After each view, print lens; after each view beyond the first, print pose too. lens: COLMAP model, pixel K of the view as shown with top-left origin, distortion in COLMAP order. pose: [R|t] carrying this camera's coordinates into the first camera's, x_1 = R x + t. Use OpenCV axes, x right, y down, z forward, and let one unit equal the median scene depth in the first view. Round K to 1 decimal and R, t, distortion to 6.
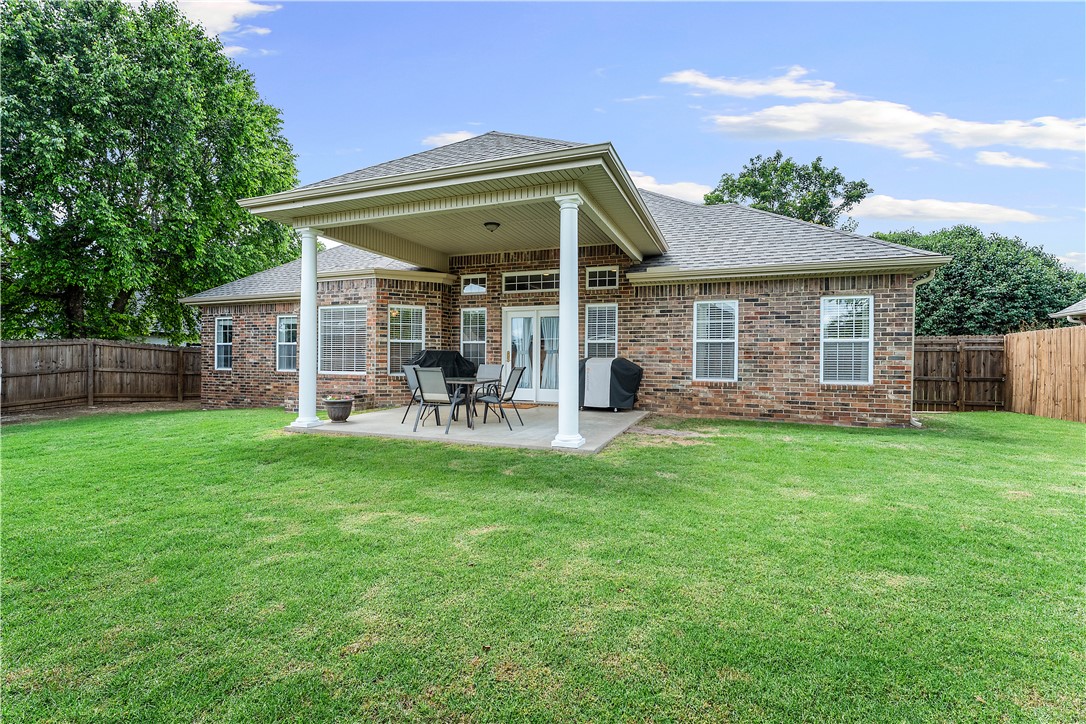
lens RADIAL K [[467.2, 0, 544.3], [0, 467.2, 361.4], [0, 0, 1]] dist [-0.002530, -0.000319]
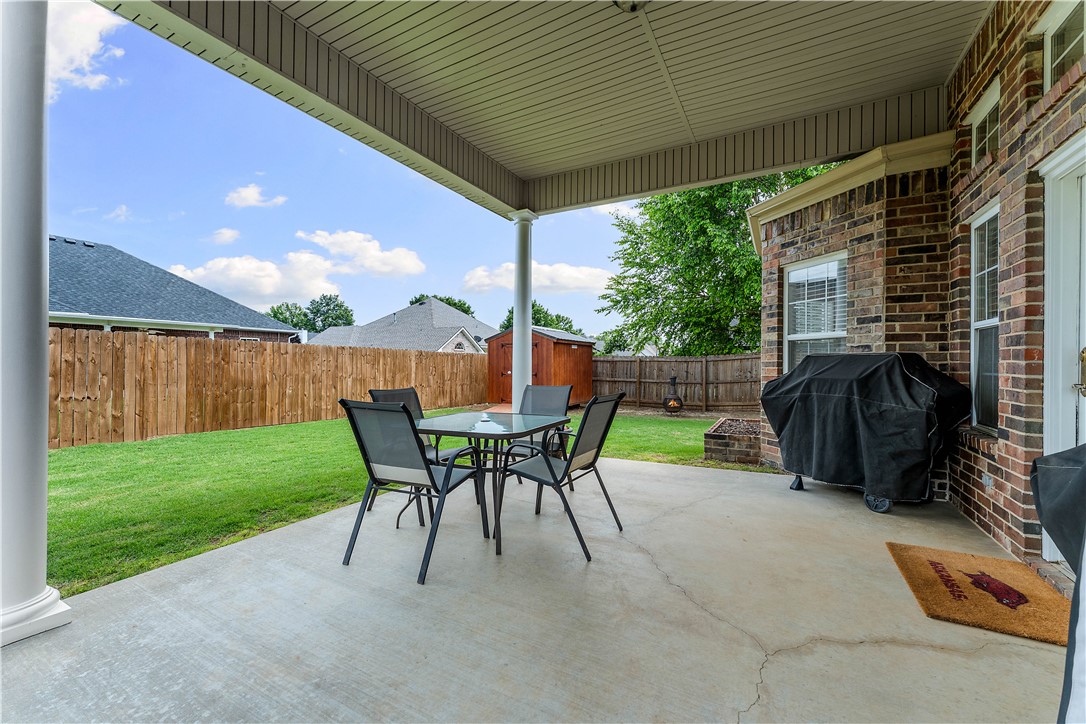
lens RADIAL K [[438.7, 0, 545.7], [0, 438.7, 362.3], [0, 0, 1]] dist [-0.000580, -0.000716]
pose [[-0.117839, -0.011079, -0.992971, 0.165336], [-0.012167, 0.999879, -0.009712, -0.009677], [0.992958, 0.010937, -0.117960, 0.771047]]
